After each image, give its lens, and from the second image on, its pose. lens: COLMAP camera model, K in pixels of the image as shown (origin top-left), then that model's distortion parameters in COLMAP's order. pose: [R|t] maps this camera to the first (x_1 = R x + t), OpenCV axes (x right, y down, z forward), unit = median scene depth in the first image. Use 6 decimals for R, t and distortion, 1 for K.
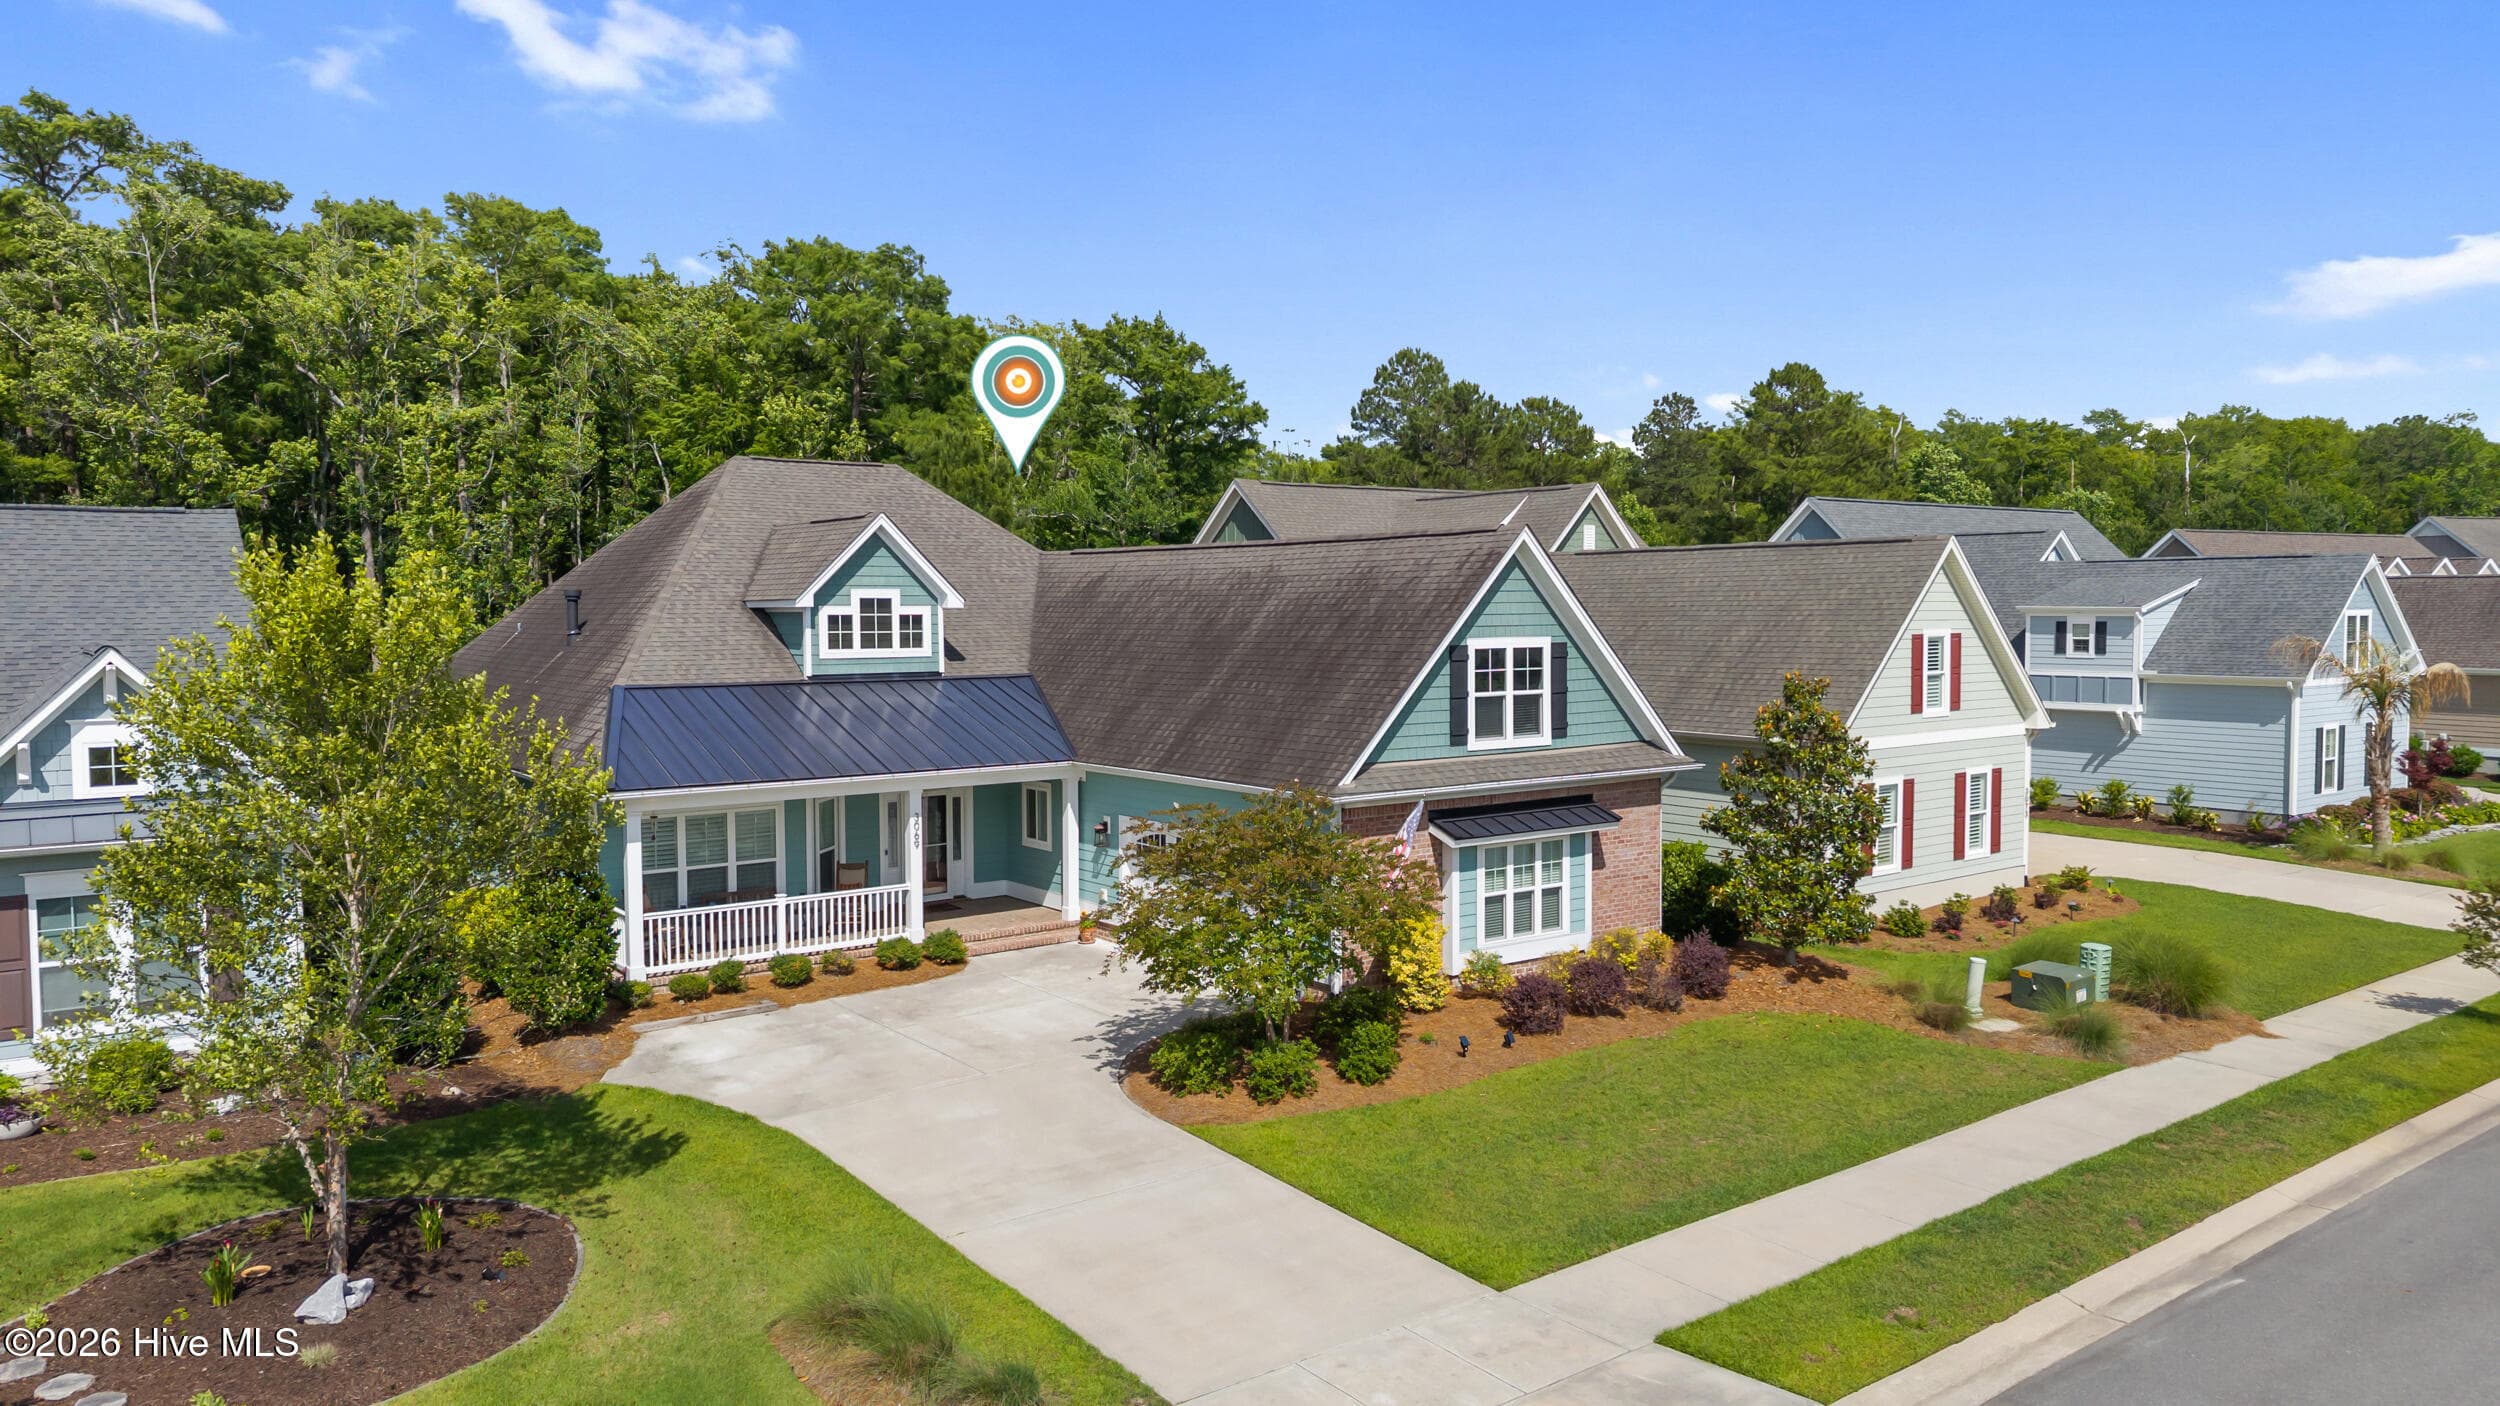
lens RADIAL K [[1641.7, 0, 1251.6], [0, 1641.7, 715.1], [0, 0, 1]] dist [0.086398, -0.116014]
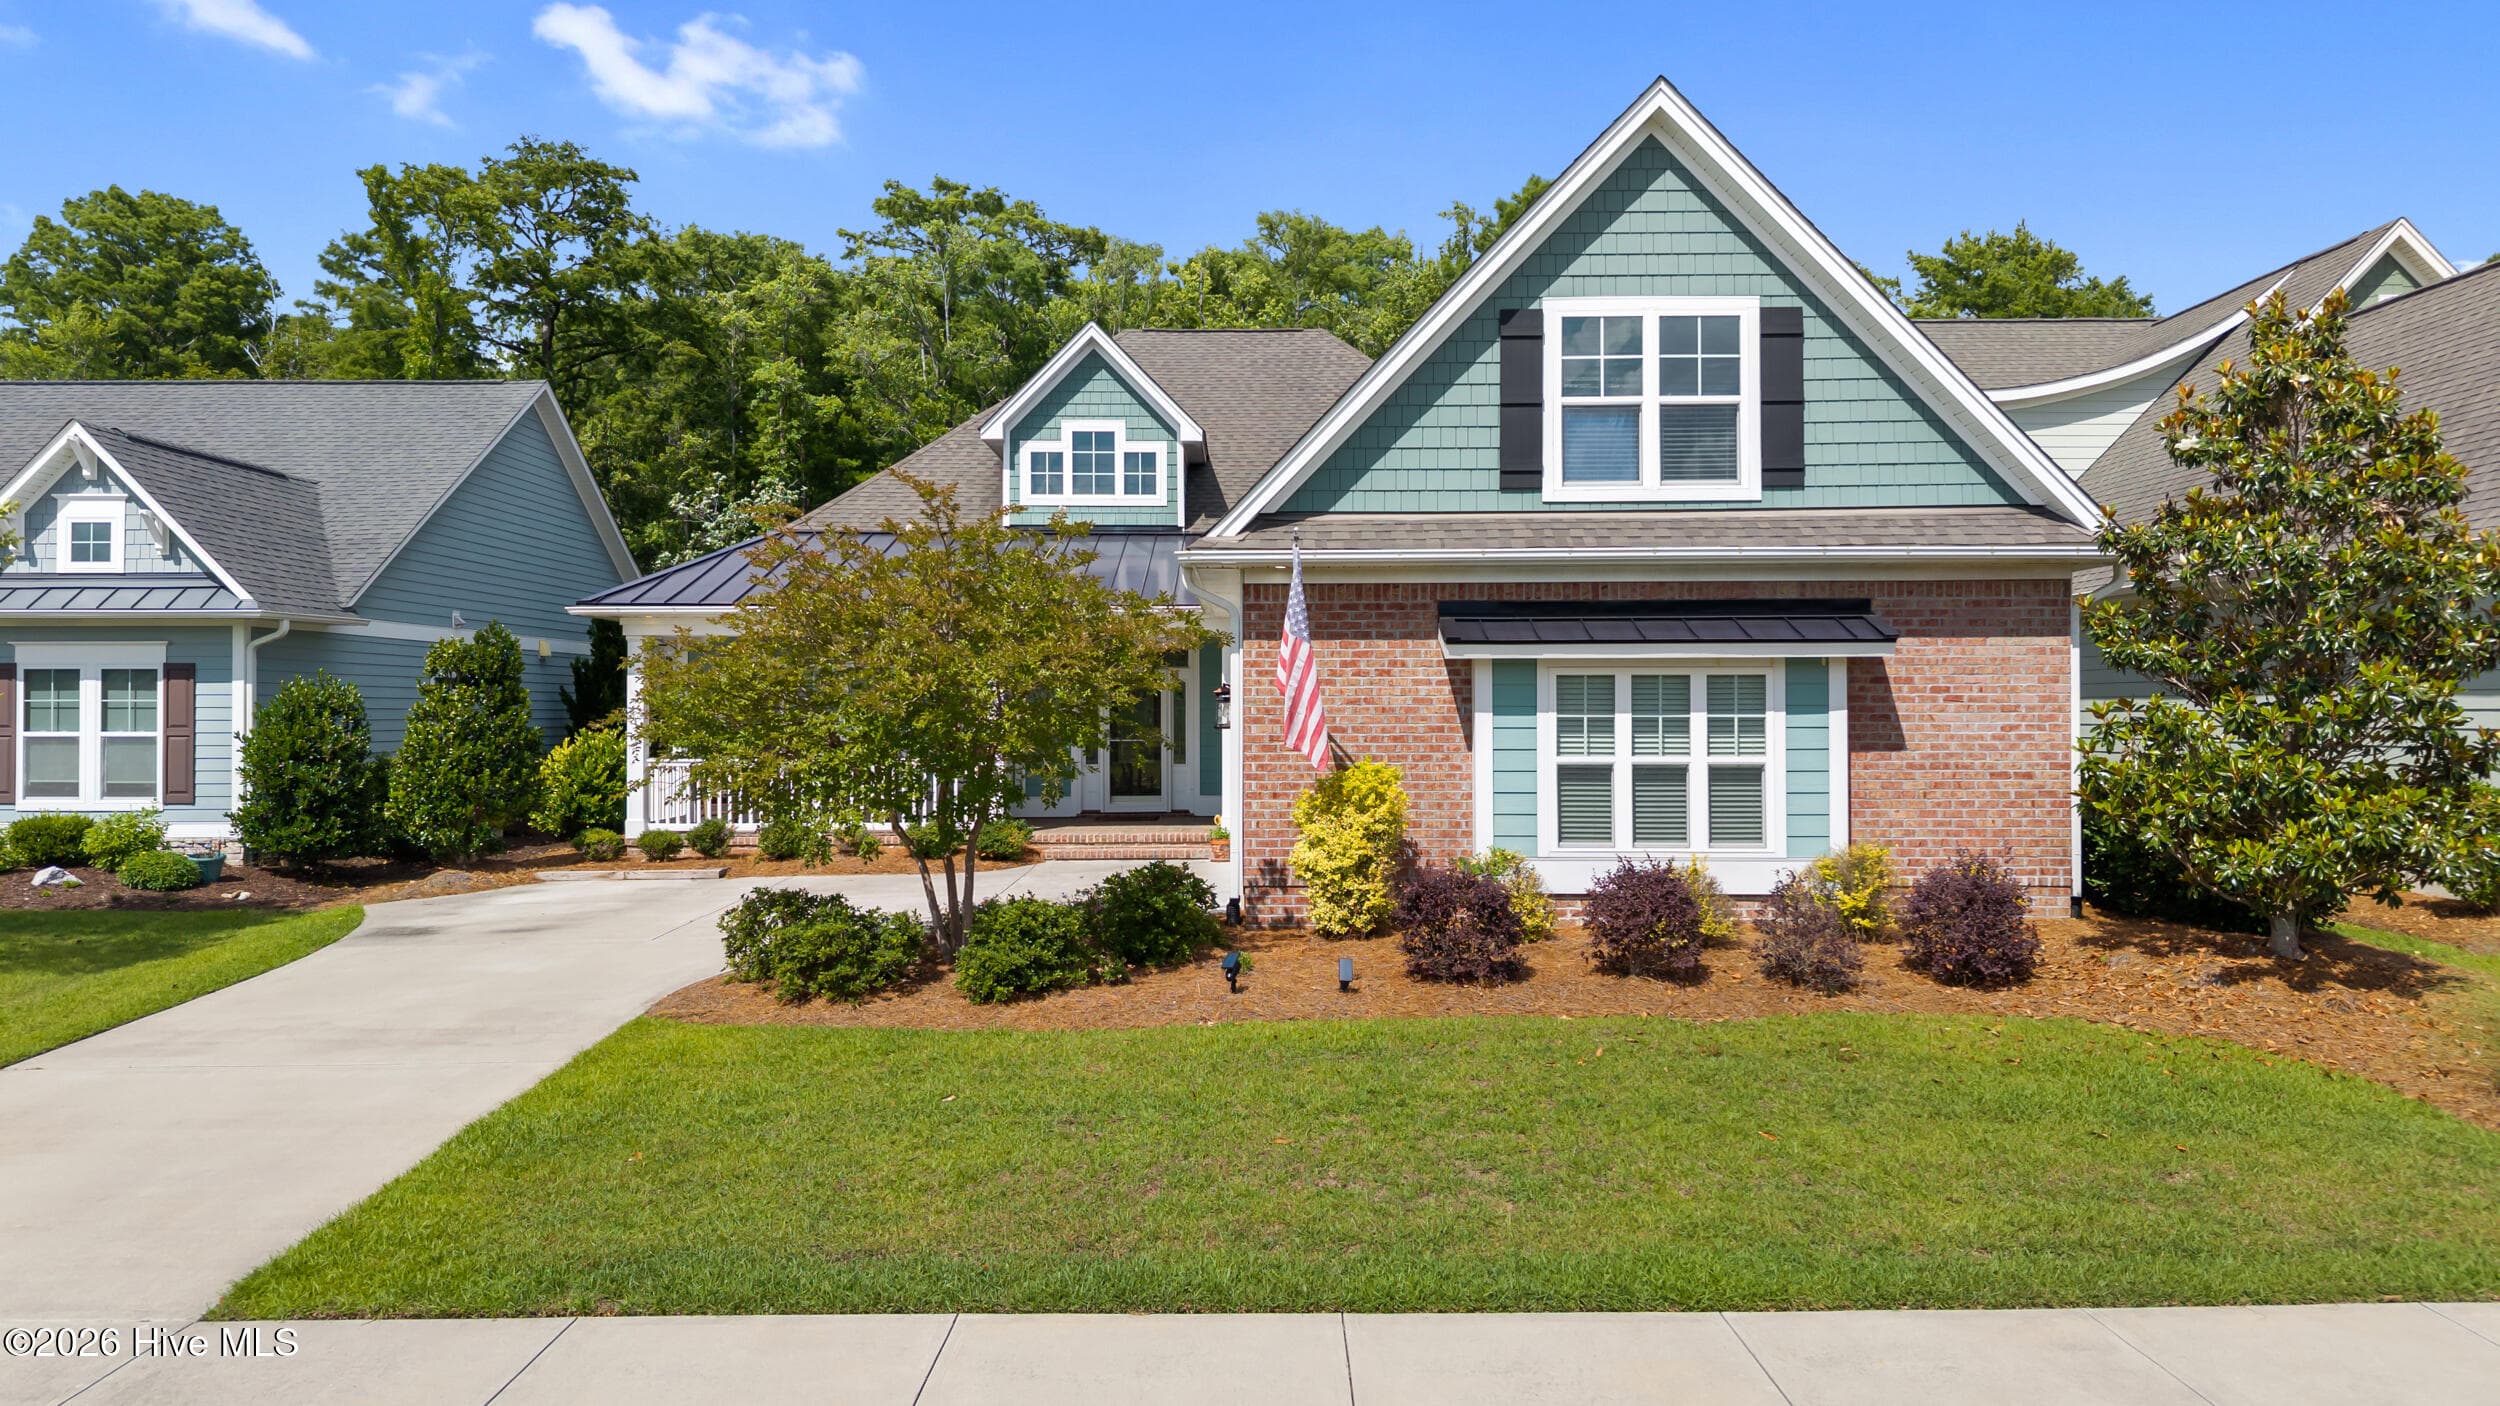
lens RADIAL K [[1641.7, 0, 1251.6], [0, 1641.7, 715.1], [0, 0, 1]] dist [0.086398, -0.116014]
pose [[0.799213, 0.004372, -0.601032, 0.371733], [-0.039615, 0.998182, -0.045416, 0.117756], [0.599741, 0.060107, 0.797933, 0.481037]]
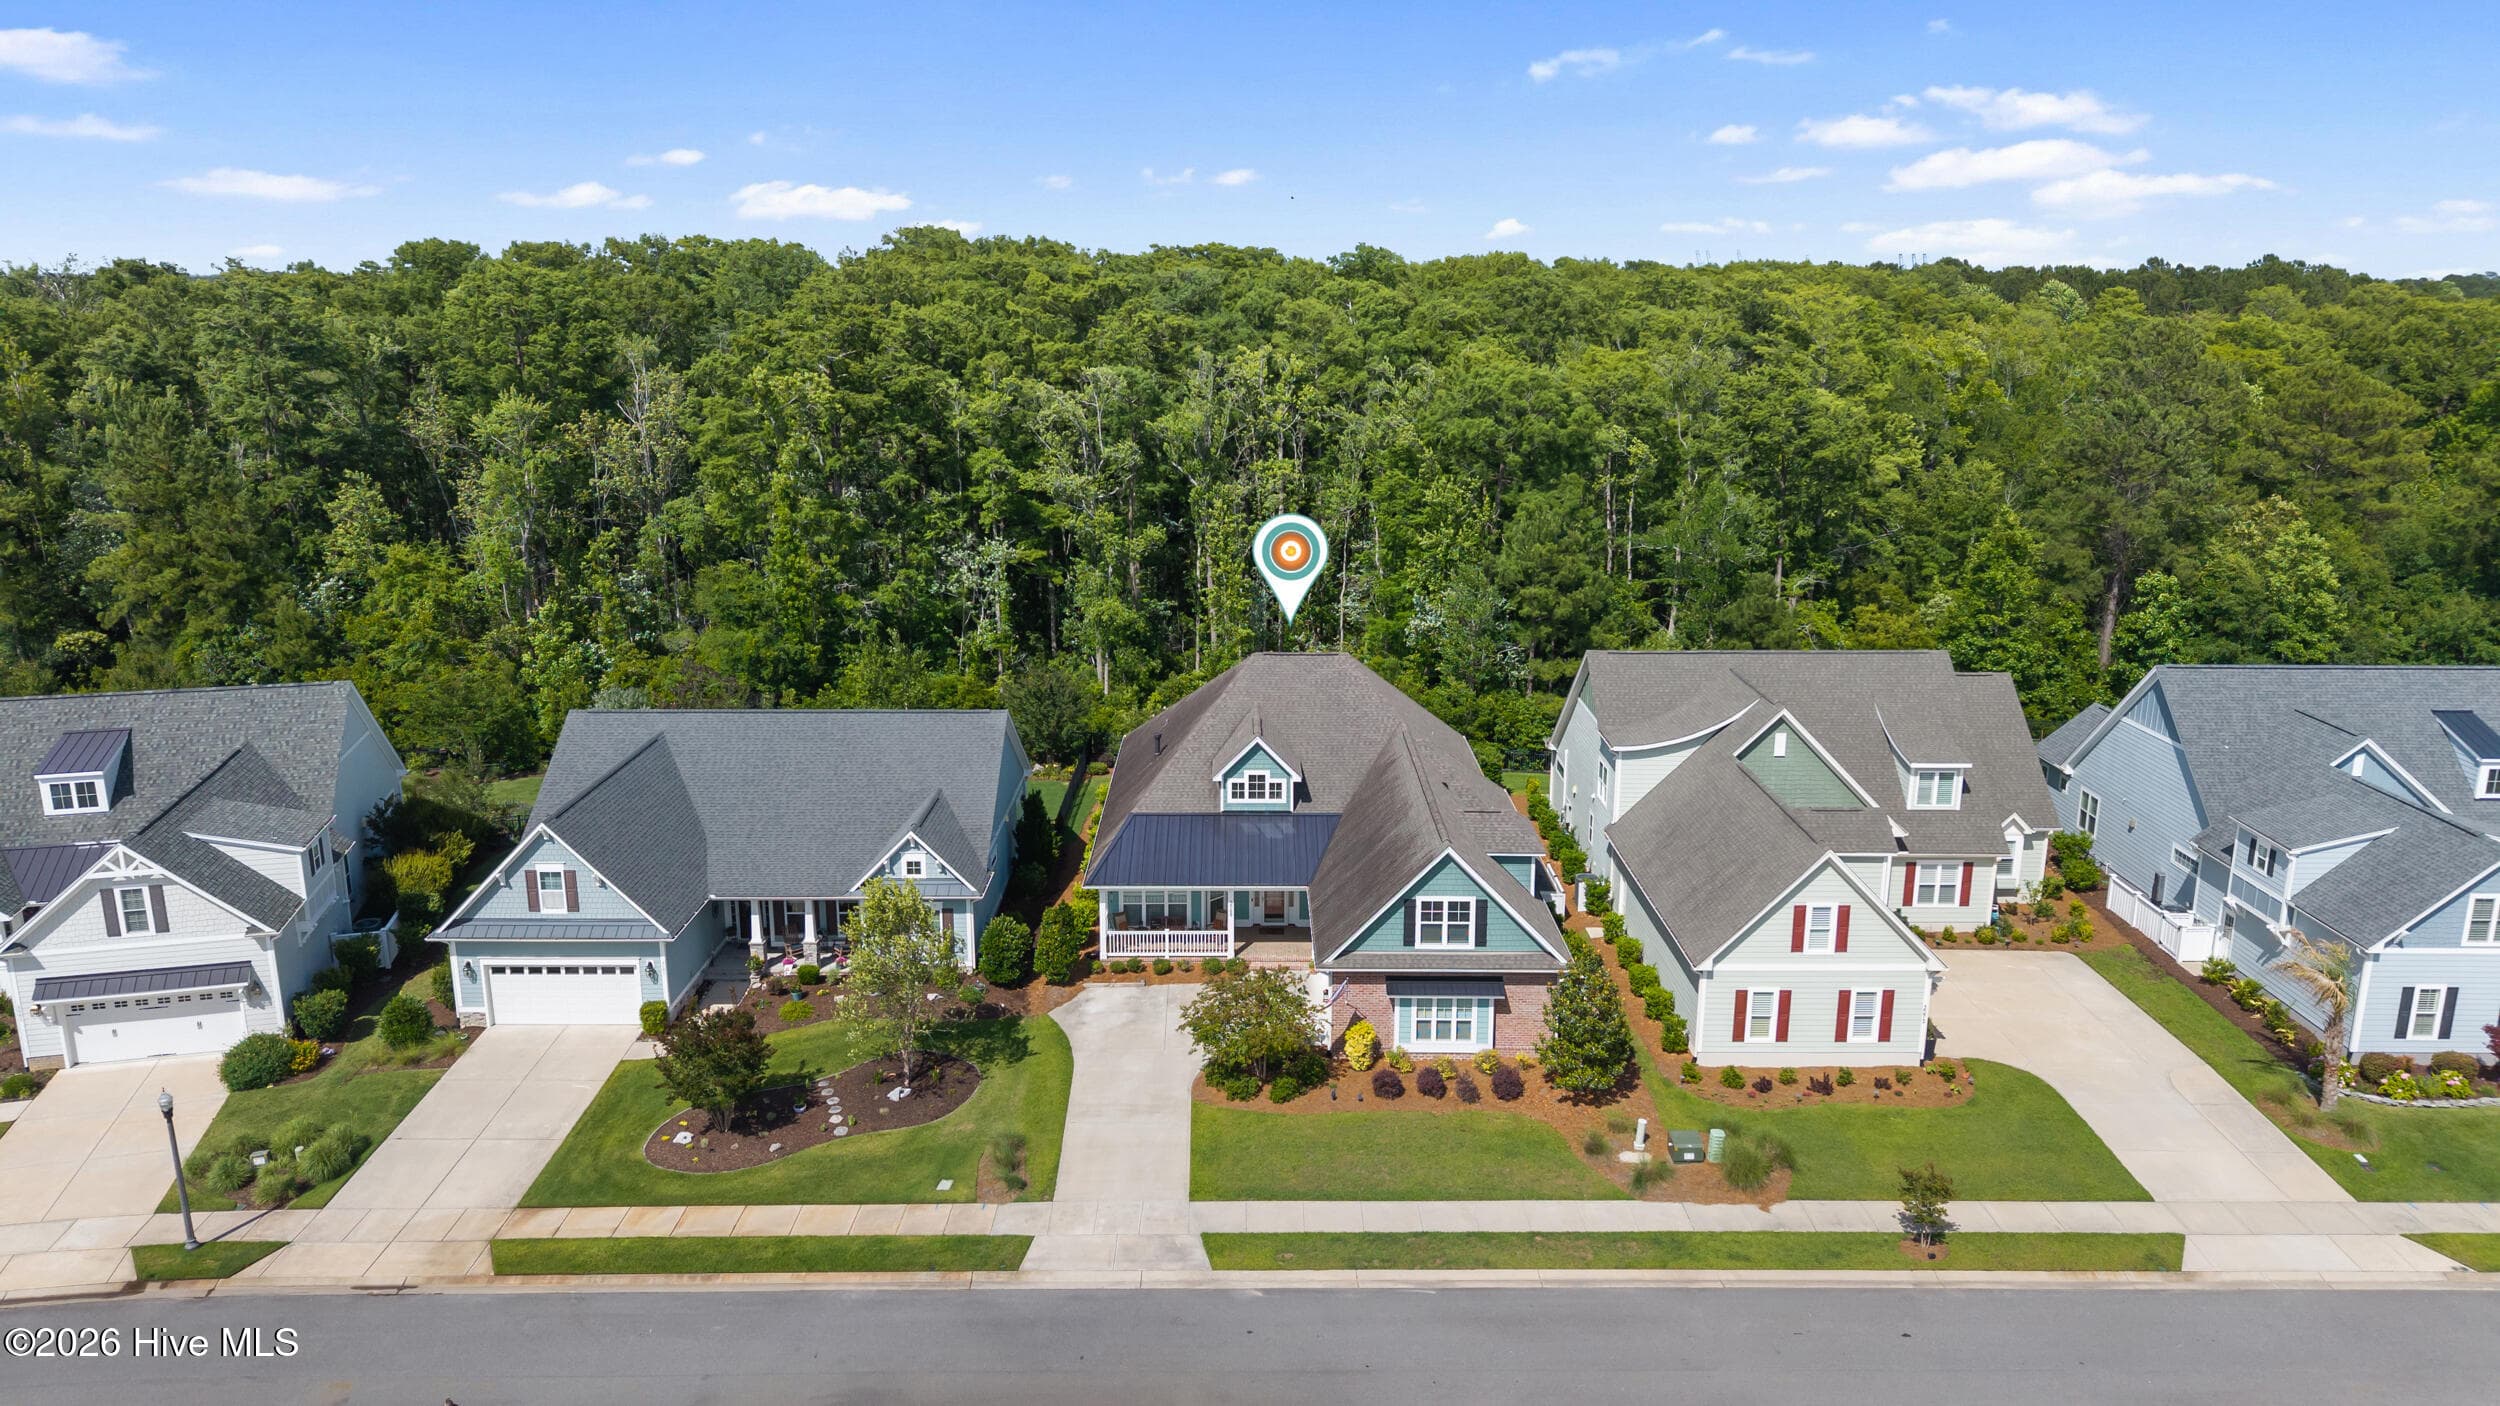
lens RADIAL K [[1621.7, 0, 1250.0], [0, 1621.7, 703.0], [0, 0, 1]] dist [0.040113, -0.042688]
pose [[0.797645, 0.150671, -0.584004, 1.038760], [-0.043048, 0.980046, 0.194053, -0.621798], [0.601589, -0.129645, 0.788215, -0.617395]]
